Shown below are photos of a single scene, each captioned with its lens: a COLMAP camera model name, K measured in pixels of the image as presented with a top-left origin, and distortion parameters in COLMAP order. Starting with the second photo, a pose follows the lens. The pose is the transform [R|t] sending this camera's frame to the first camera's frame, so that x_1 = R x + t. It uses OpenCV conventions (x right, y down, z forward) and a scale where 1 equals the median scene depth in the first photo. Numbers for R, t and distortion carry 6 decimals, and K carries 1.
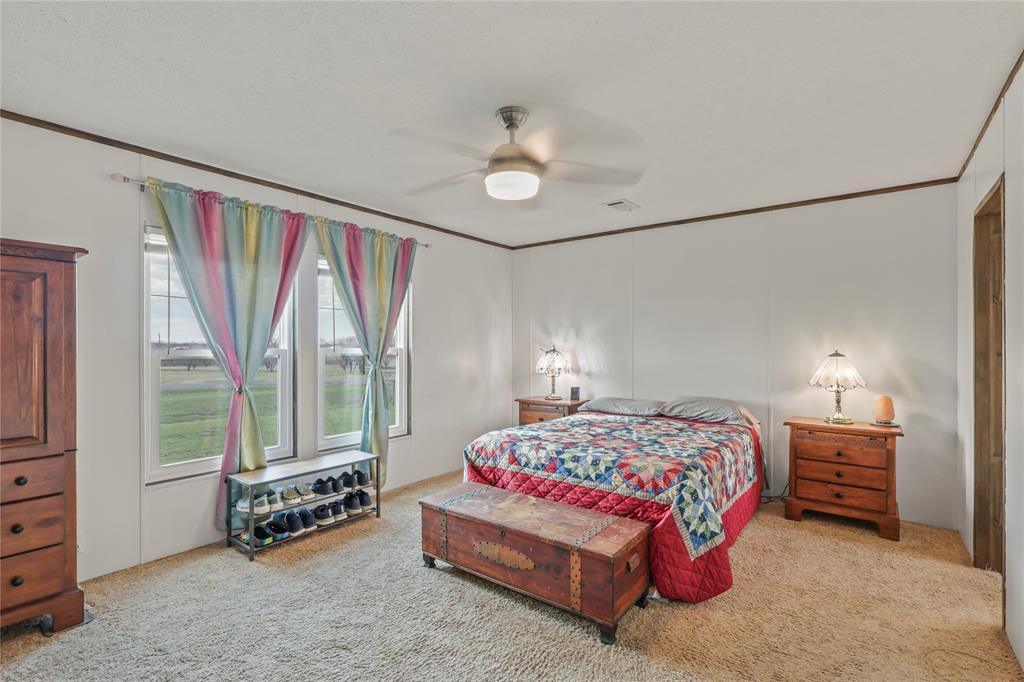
lens RADIAL K [[478.8, 0, 506.8], [0, 478.8, 345.9], [0, 0, 1]] dist [-0.002551, 0.003566]
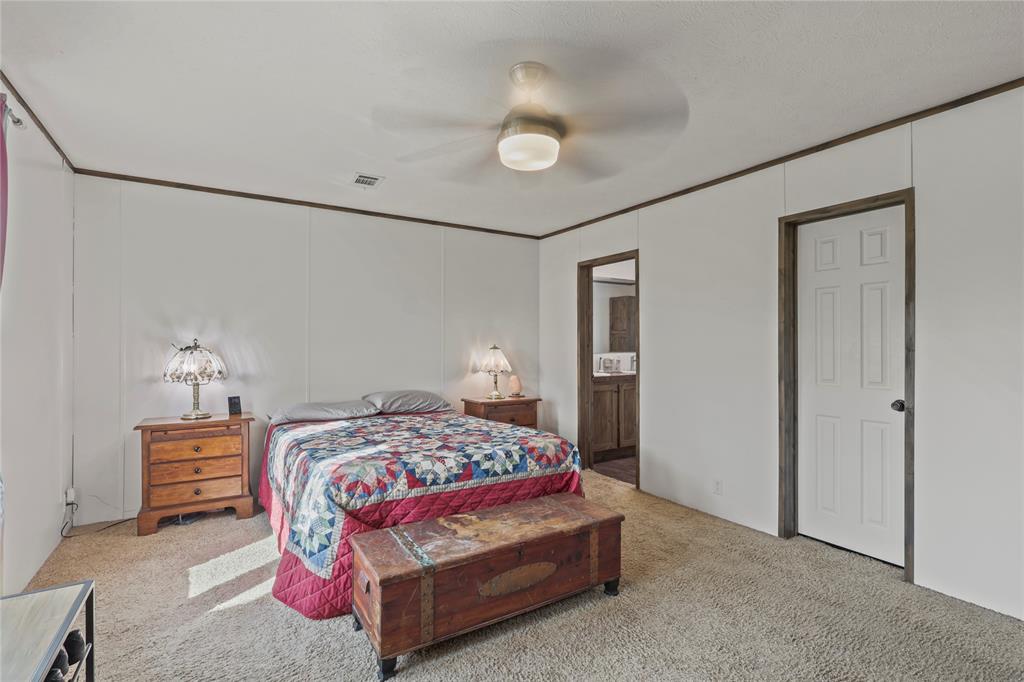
lens RADIAL K [[478.8, 0, 508.9], [0, 478.8, 340.3], [0, 0, 1]] dist [-0.002551, 0.003566]
pose [[0.350165, 0.010880, 0.936625, -0.706271], [0.001480, 0.999925, -0.012169, 0.015682], [-0.936687, 0.005648, 0.350122, 0.608476]]
